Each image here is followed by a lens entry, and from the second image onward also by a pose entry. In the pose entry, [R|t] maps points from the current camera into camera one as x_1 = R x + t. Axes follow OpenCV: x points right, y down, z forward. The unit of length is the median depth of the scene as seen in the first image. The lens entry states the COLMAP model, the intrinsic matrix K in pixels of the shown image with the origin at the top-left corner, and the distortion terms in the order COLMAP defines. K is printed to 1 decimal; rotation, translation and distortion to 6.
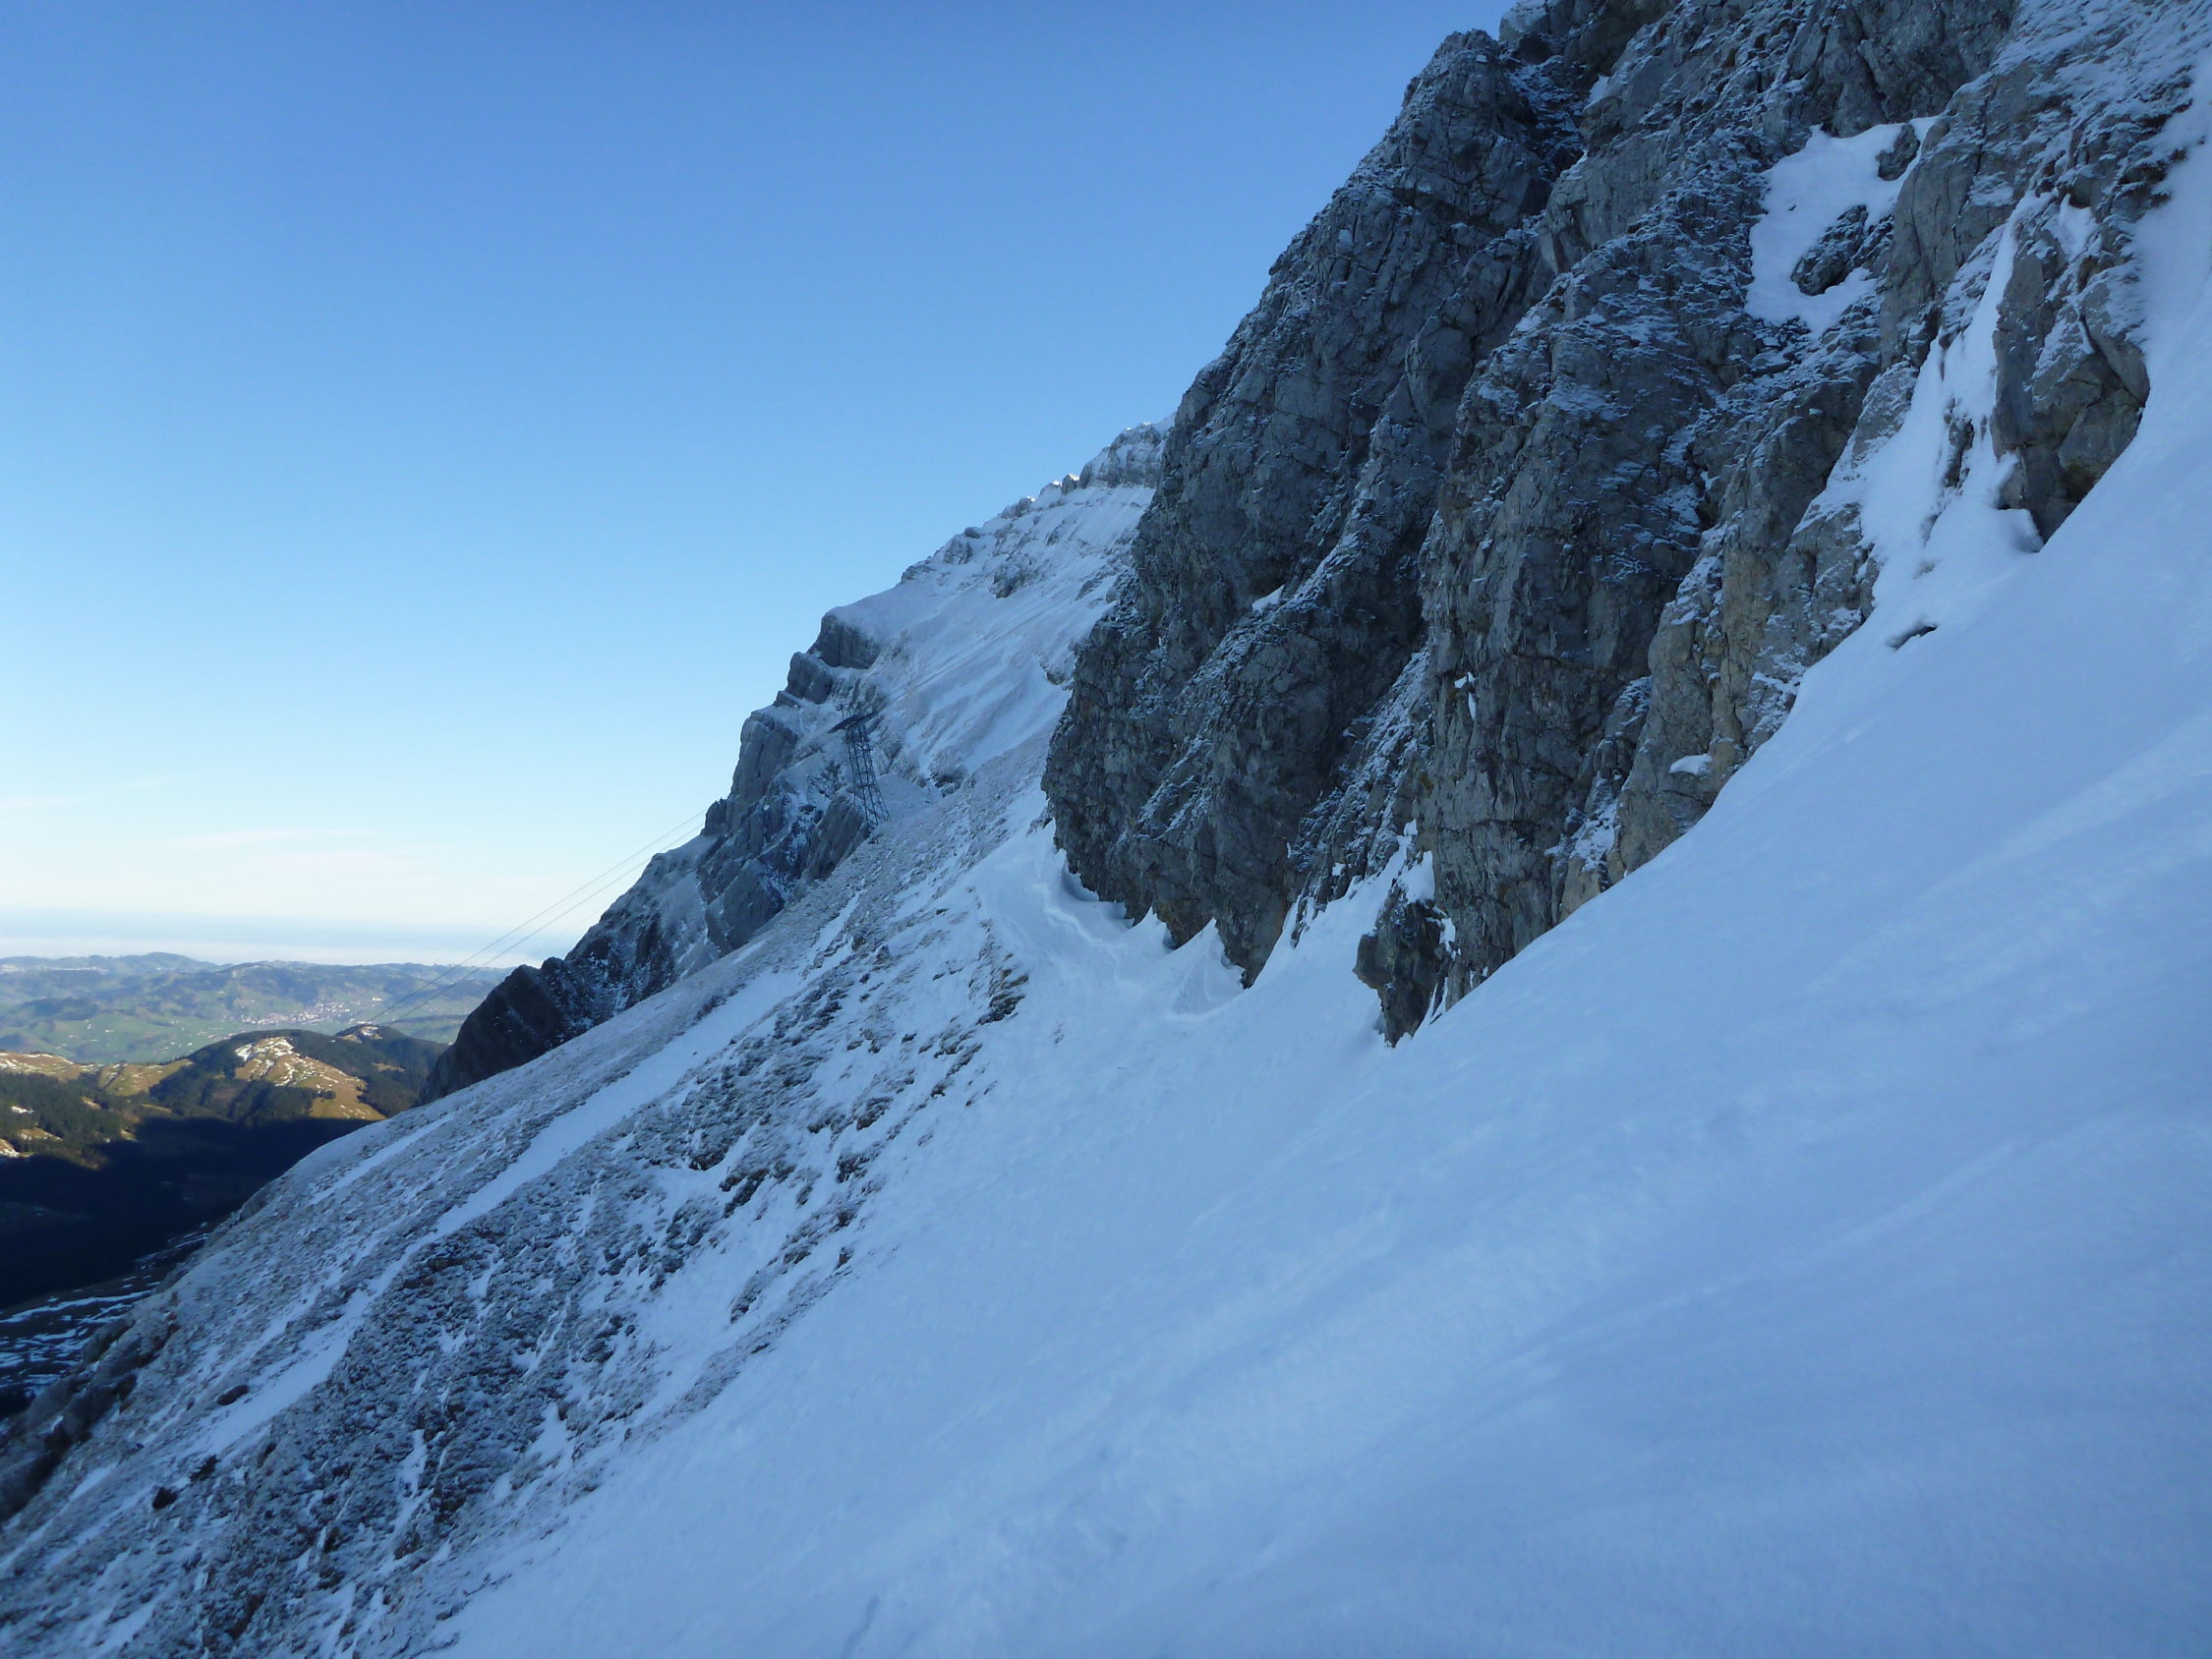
lens RADIAL K [[1813.4, 0, 1106.0], [0, 1813.4, 829.5], [0, 0, 1]] dist [-0.039383, 0.003575]
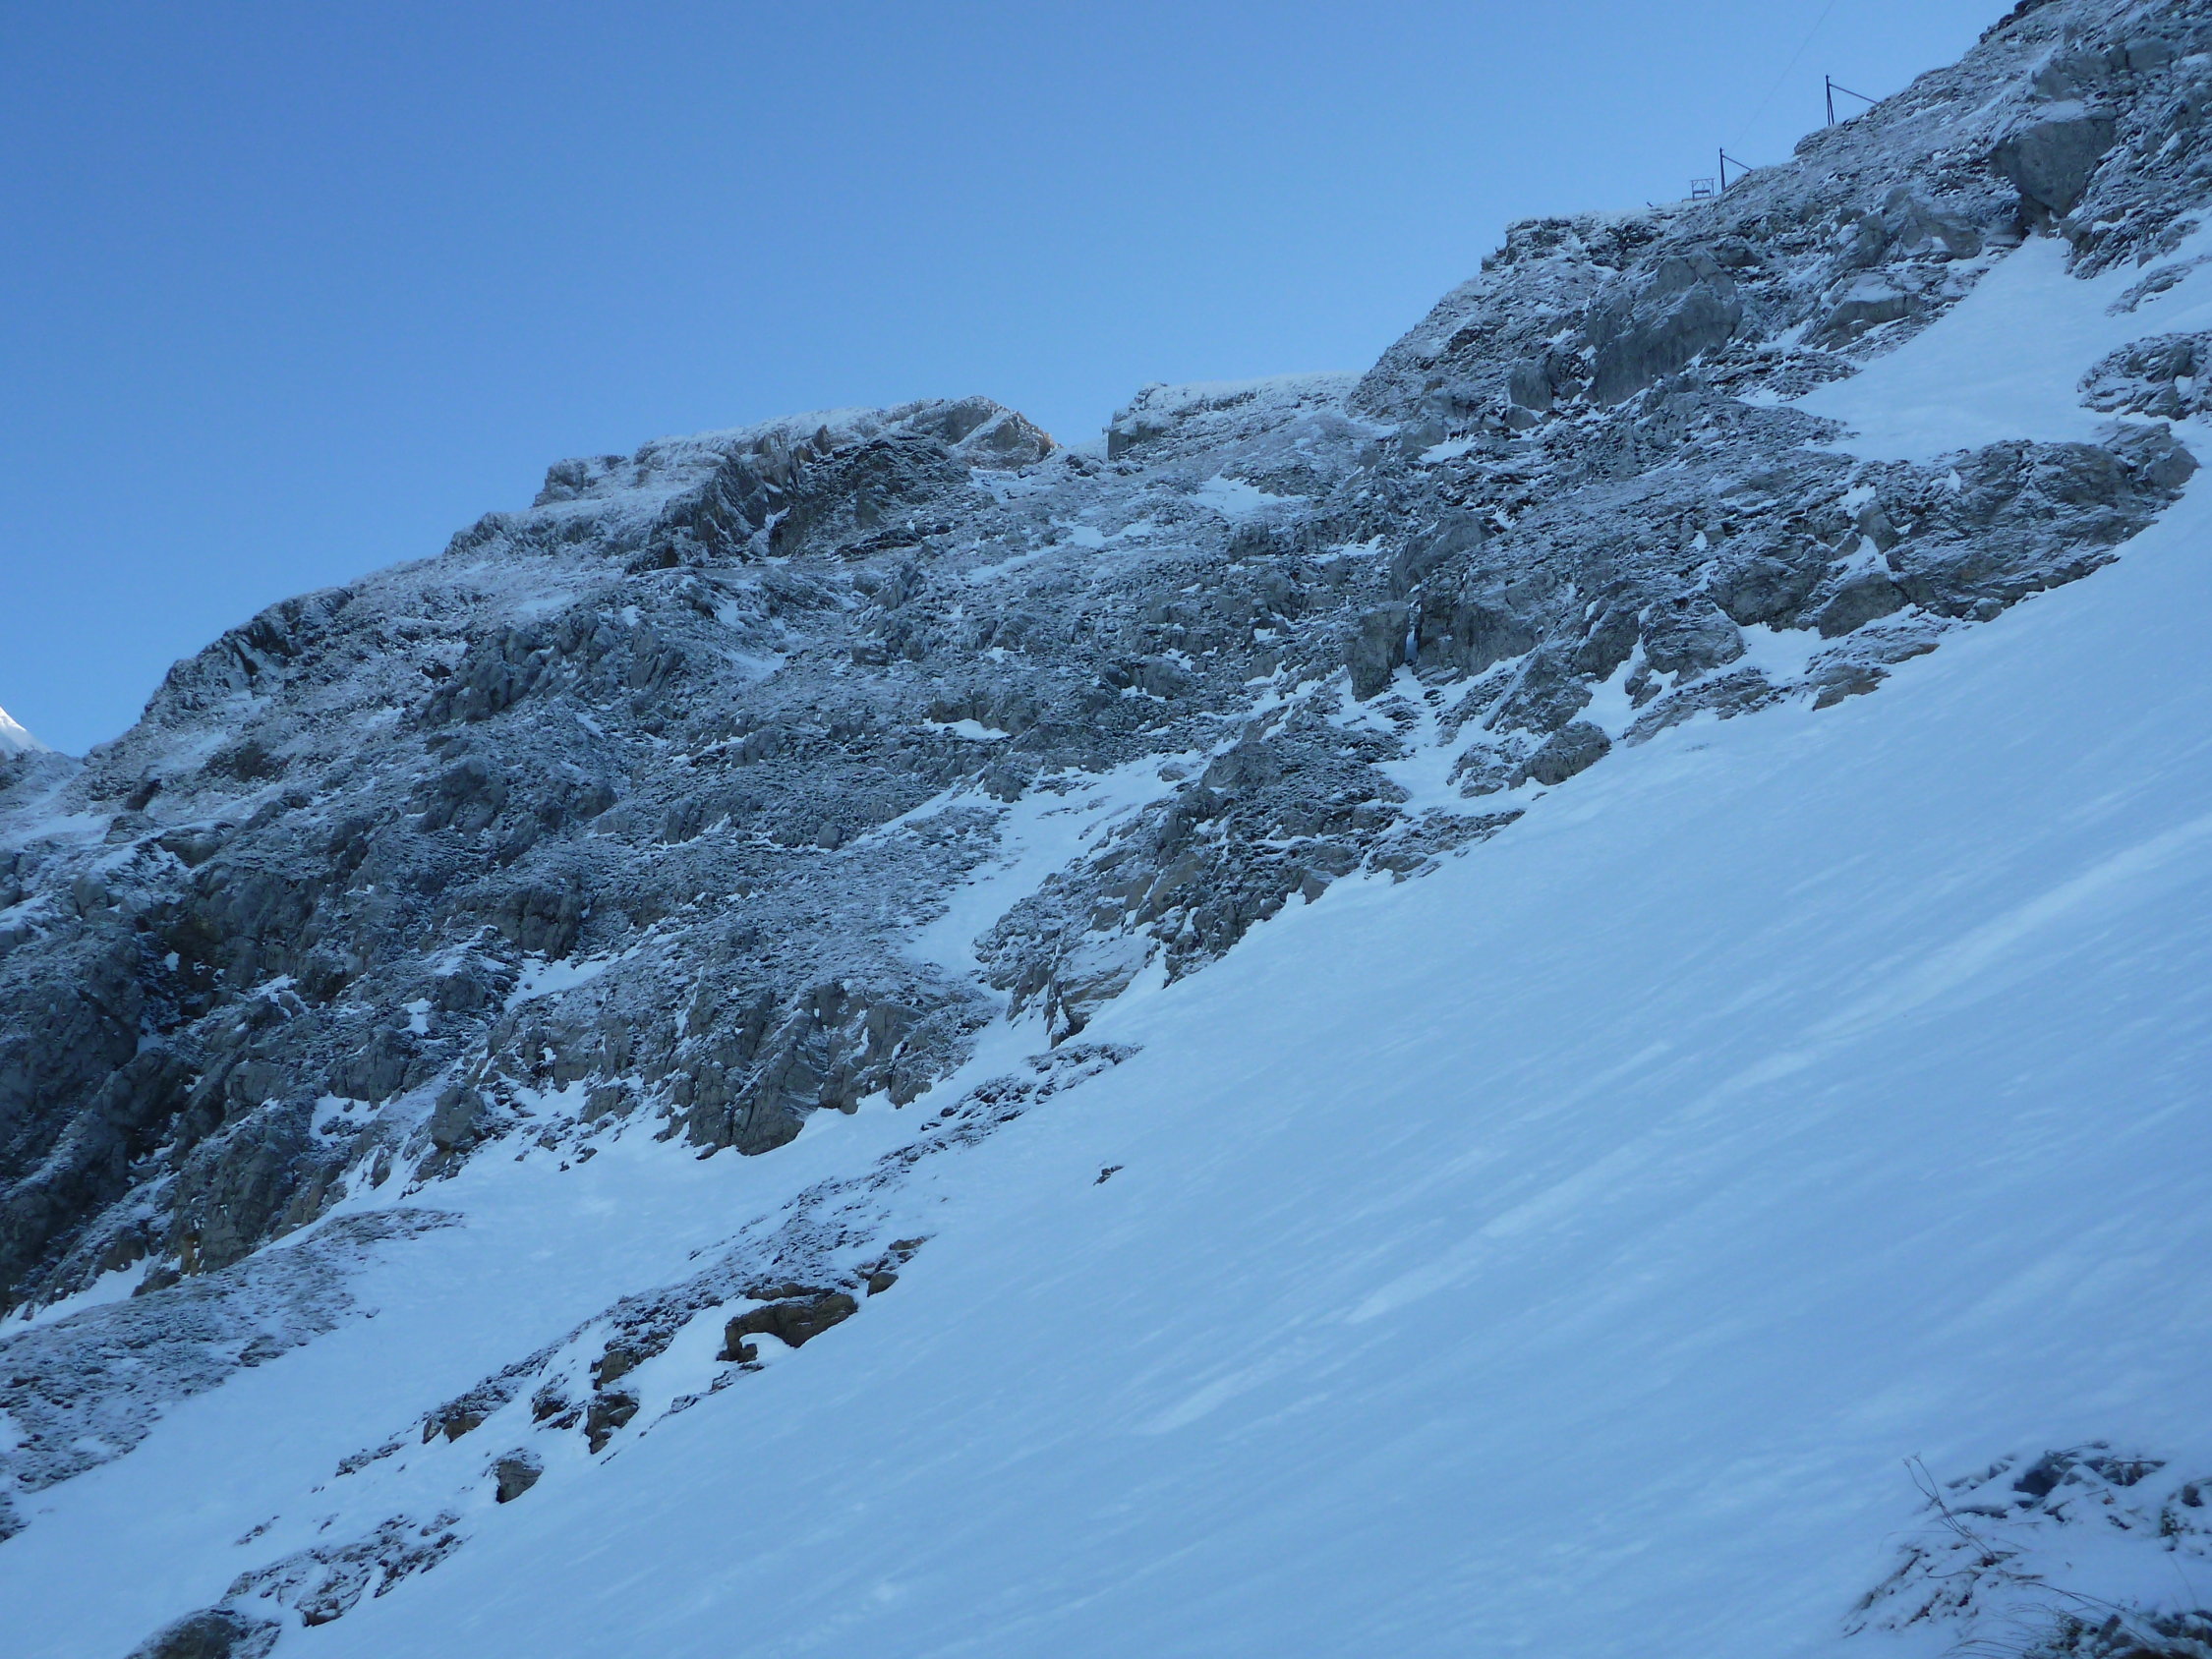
lens RADIAL K [[2171.5, 0, 1106.0], [0, 2171.5, 829.5], [0, 0, 1]] dist [-0.042383, -0.003045]
pose [[0.643325, 0.353451, 0.679121, -0.713047], [-0.076044, 0.912166, -0.402704, 0.318652], [-0.761807, 0.207426, 0.613697, -1.228994]]
